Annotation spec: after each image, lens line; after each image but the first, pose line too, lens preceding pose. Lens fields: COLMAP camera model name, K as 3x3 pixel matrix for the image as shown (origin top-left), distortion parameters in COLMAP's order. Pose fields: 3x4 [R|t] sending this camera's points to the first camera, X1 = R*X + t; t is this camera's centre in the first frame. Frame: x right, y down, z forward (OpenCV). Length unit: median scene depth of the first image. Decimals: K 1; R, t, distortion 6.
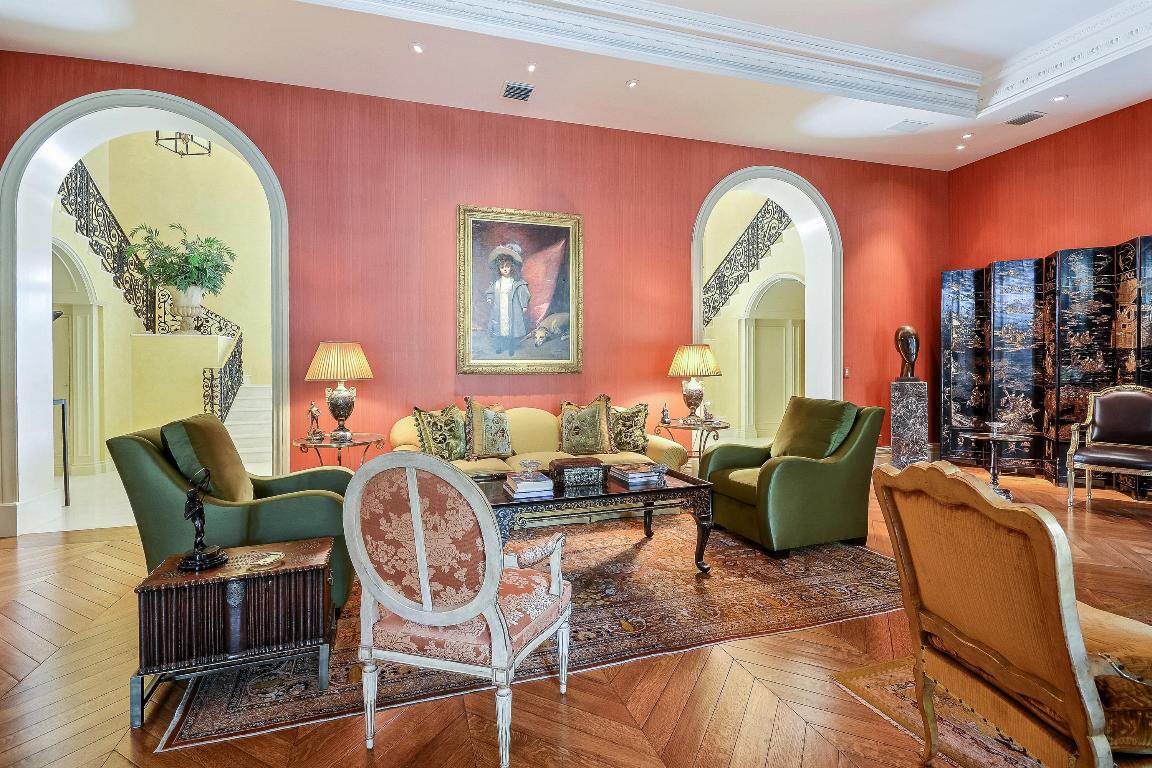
lens RADIAL K [[540.4, 0, 557.1], [0, 540.4, 374.5], [0, 0, 1]] dist [0.000104, -0.000743]
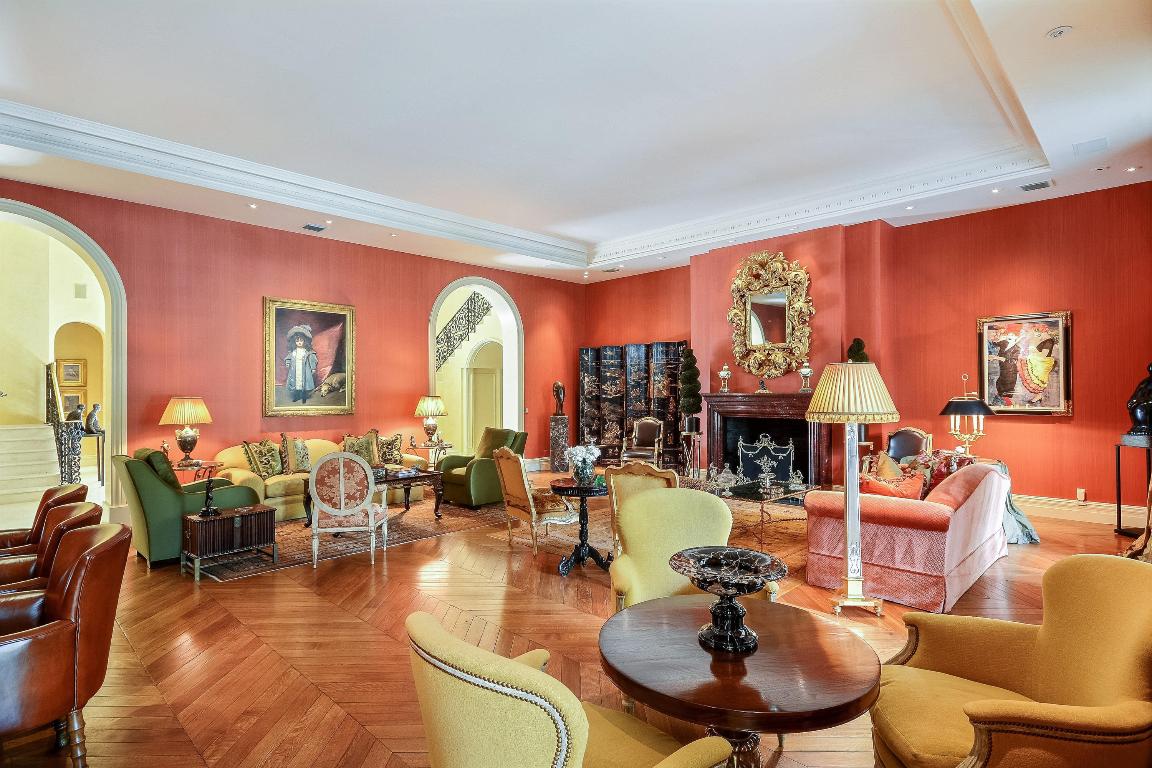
lens RADIAL K [[603.4, 0, 573.9], [0, 603.4, 387.2], [0, 0, 1]] dist [0.007773, 0.001343]
pose [[0.878984, 0.005753, 0.476816, -0.224667], [0.004671, 0.999775, -0.020675, -0.042193], [-0.476828, 0.020400, 0.878760, -0.764386]]
